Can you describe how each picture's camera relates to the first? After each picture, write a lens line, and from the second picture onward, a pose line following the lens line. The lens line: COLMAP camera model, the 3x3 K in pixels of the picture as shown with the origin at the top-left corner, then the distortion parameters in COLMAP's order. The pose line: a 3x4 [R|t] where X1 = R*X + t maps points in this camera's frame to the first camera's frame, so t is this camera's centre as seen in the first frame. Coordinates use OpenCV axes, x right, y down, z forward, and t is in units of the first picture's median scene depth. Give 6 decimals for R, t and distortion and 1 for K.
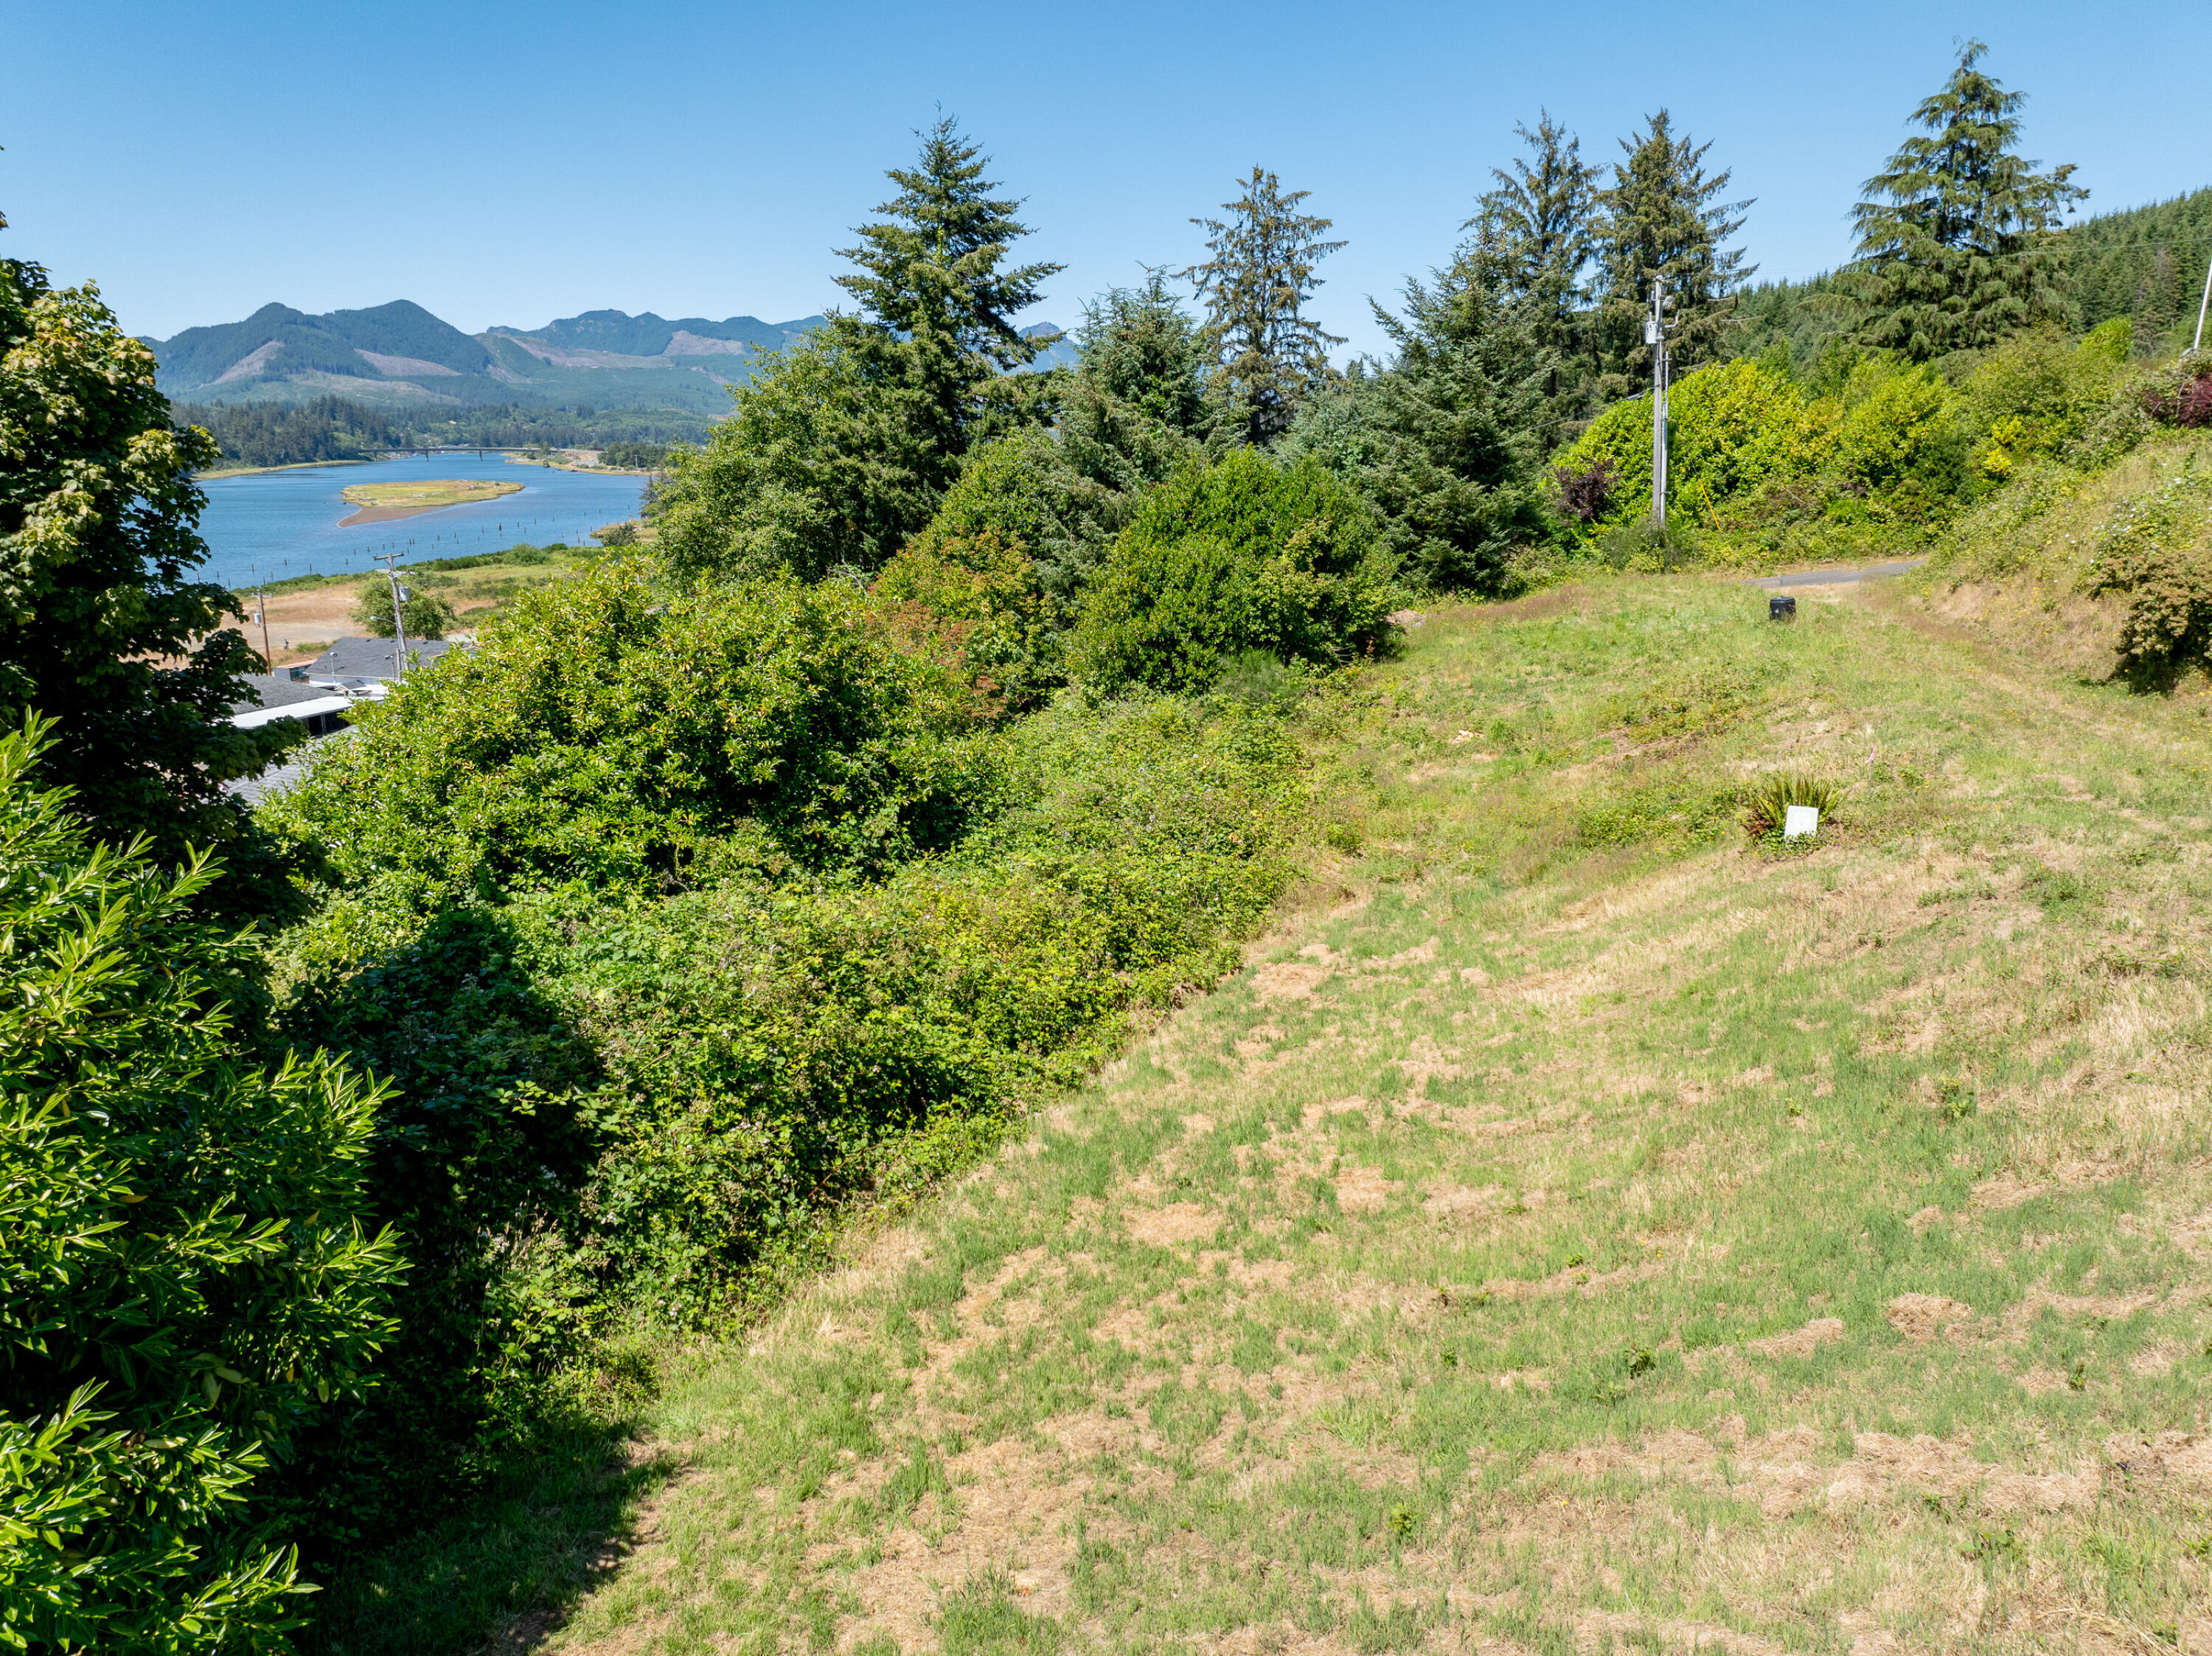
lens RADIAL K [[1548.2, 0, 1101.9], [0, 1548.2, 825.0], [0, 0, 1]] dist [-0.043275, 0.012325]
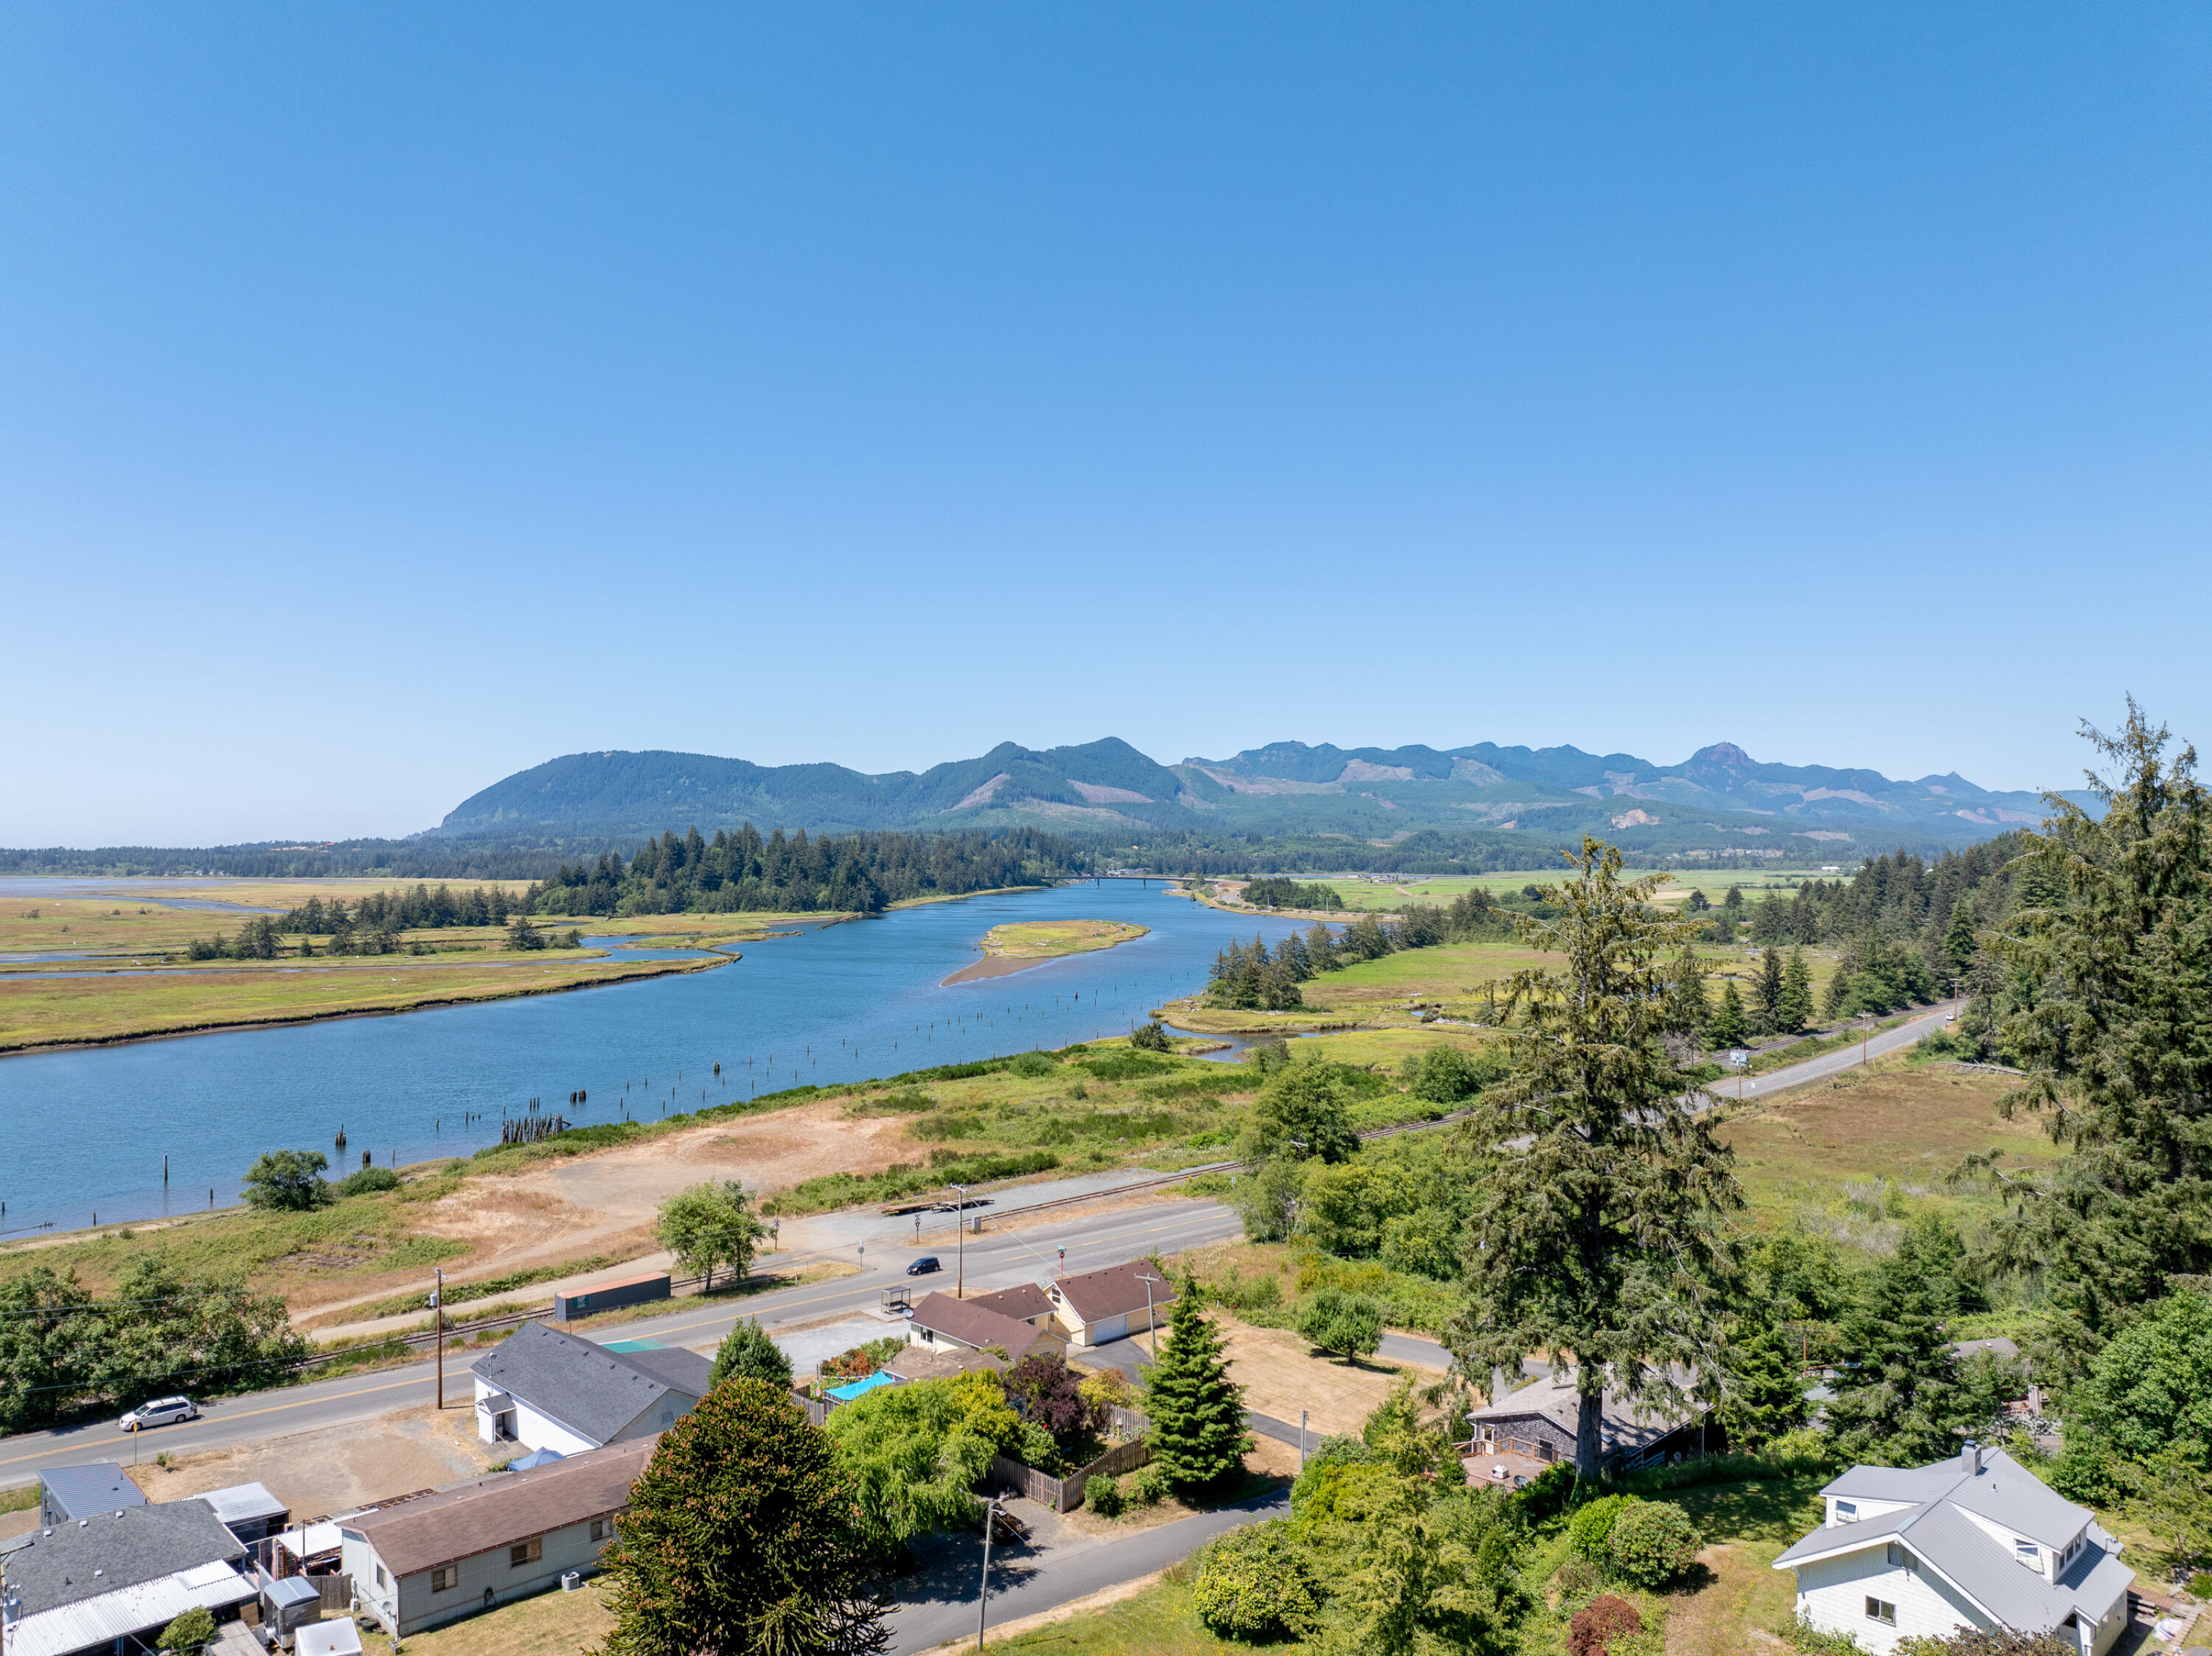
lens RADIAL K [[1548.2, 0, 1097.9], [0, 1548.2, 825.8], [0, 0, 1]] dist [-0.043275, 0.012325]
pose [[0.912114, -0.004657, -0.409910, 0.408433], [-0.103199, 0.965123, -0.240598, -0.581200], [0.396734, 0.261755, 0.879822, 0.783534]]
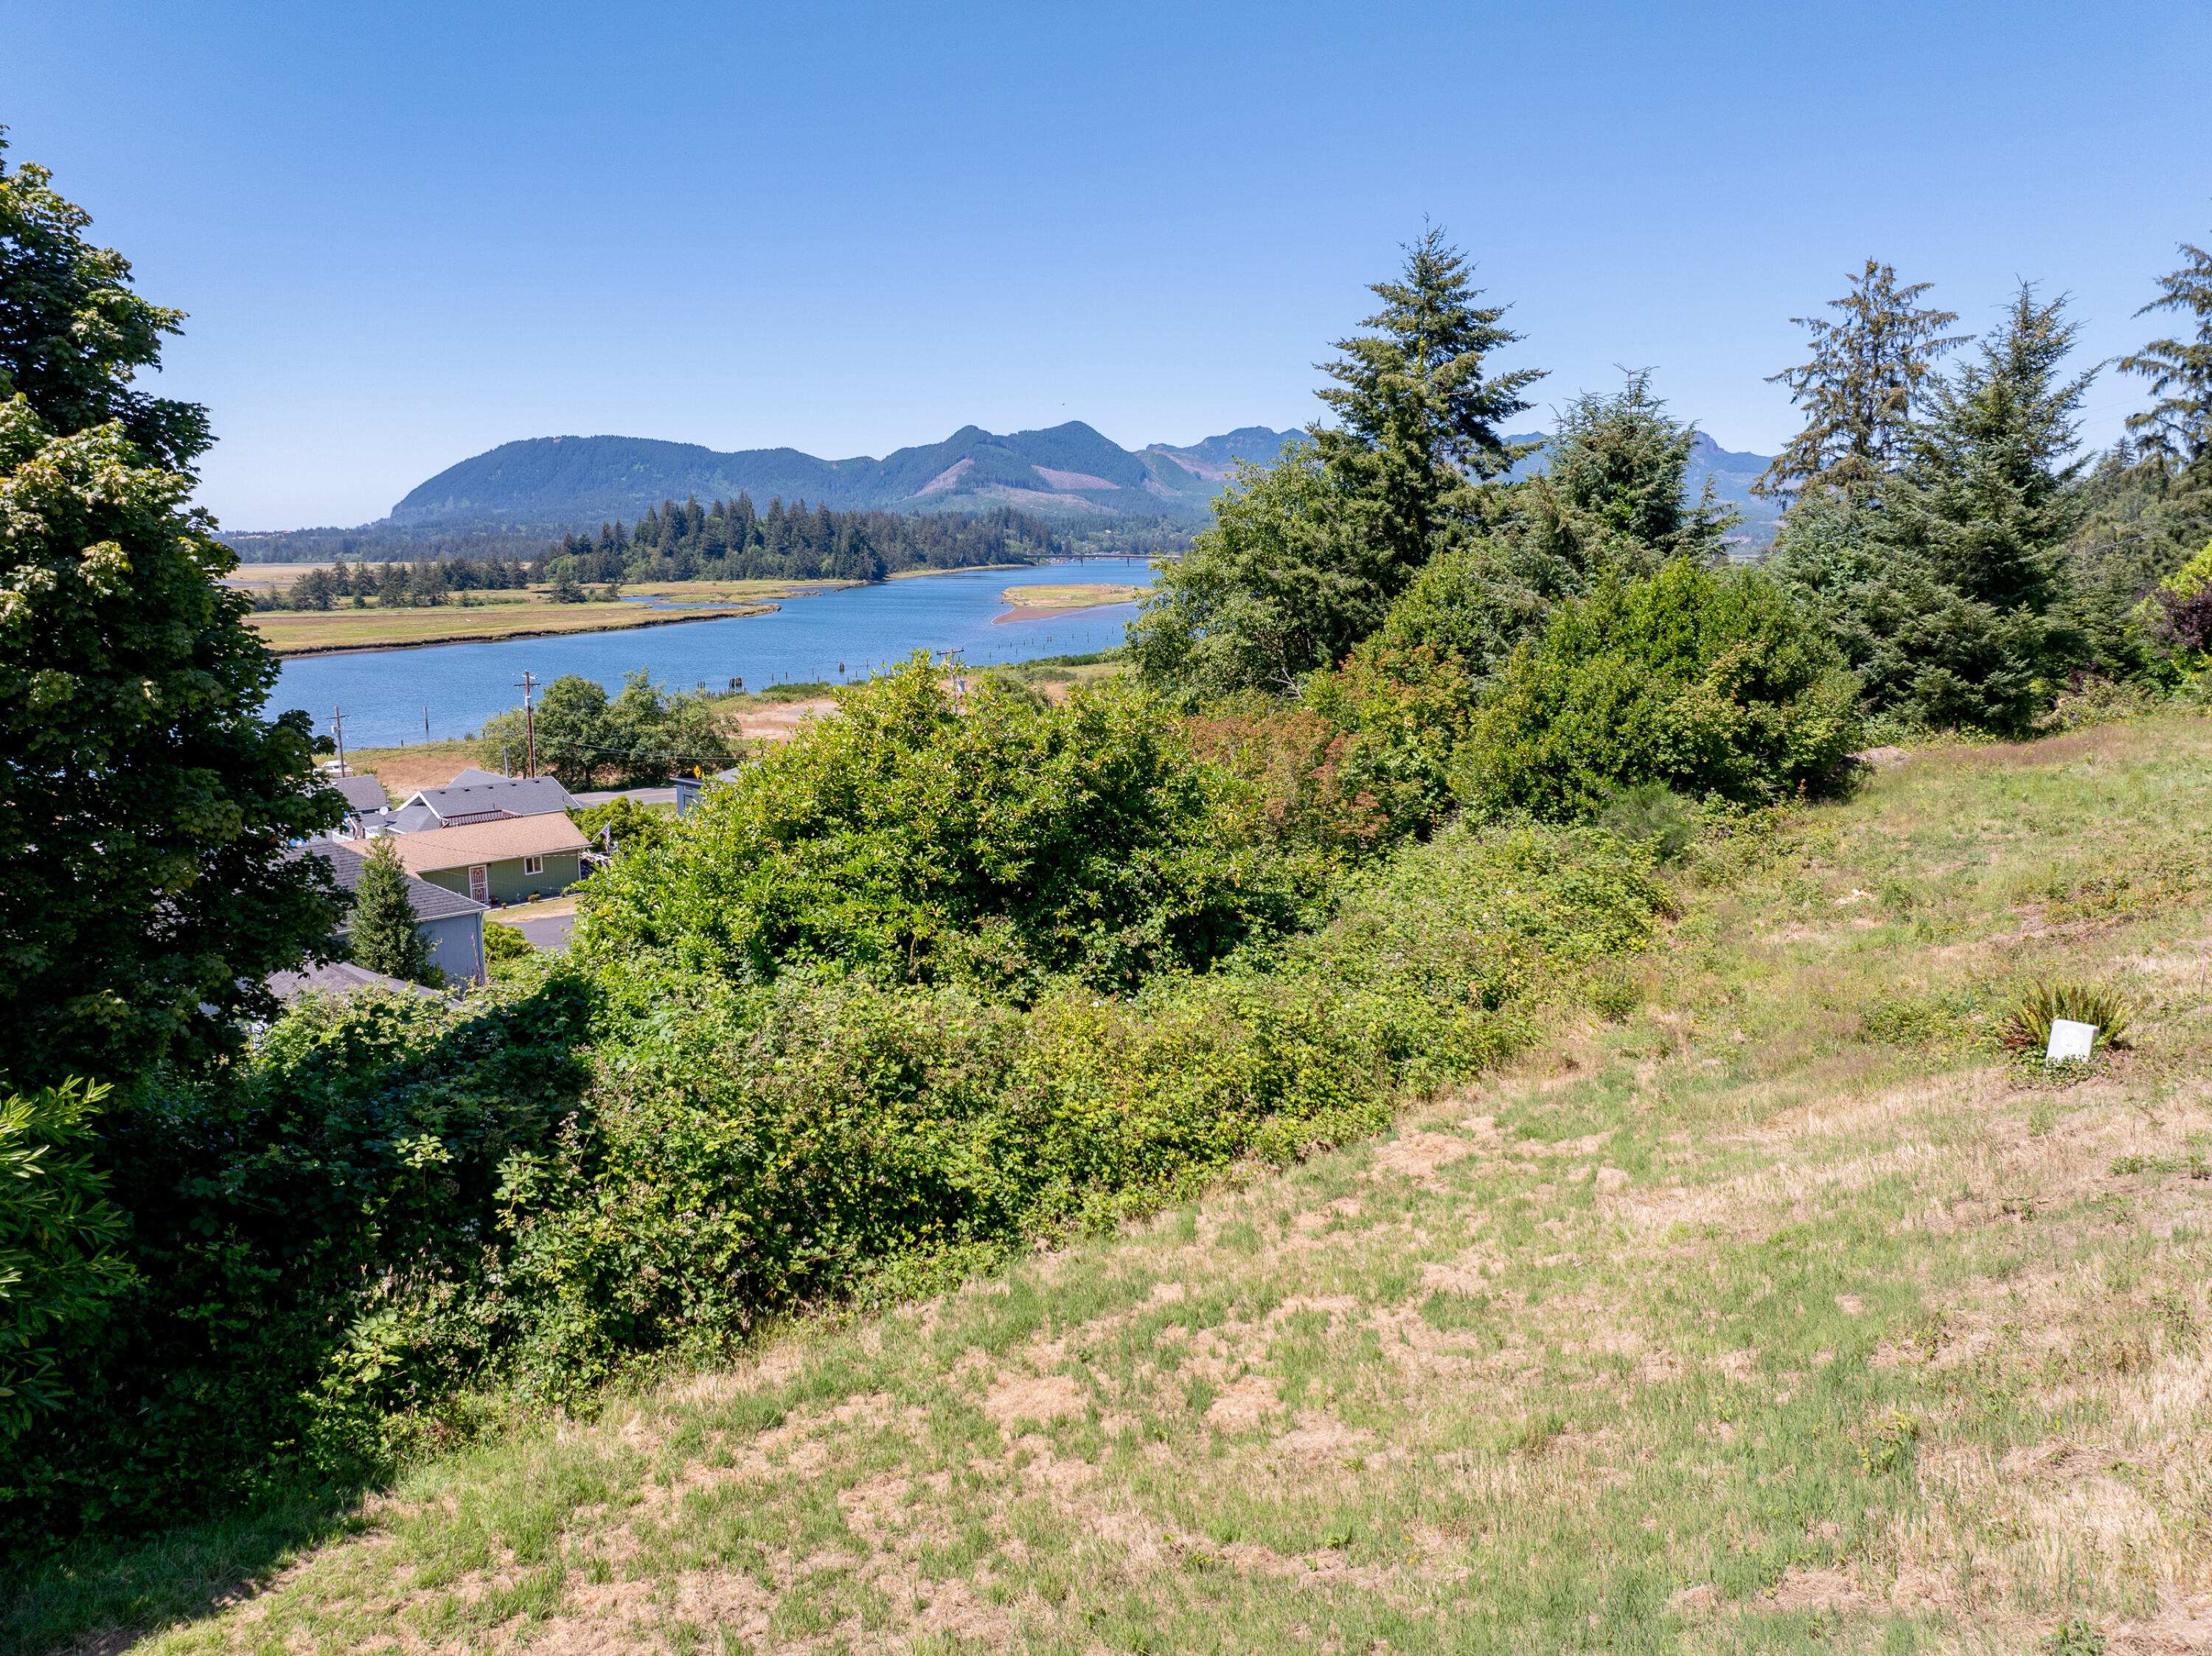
lens RADIAL K [[1548.2, 0, 1108.6], [0, 1548.2, 826.1], [0, 0, 1]] dist [-0.043275, 0.012325]
pose [[0.925022, 0.068604, -0.373668, 0.098875], [-0.093741, 0.994366, -0.049495, -0.009114], [0.368167, 0.080812, 0.926241, 0.035392]]
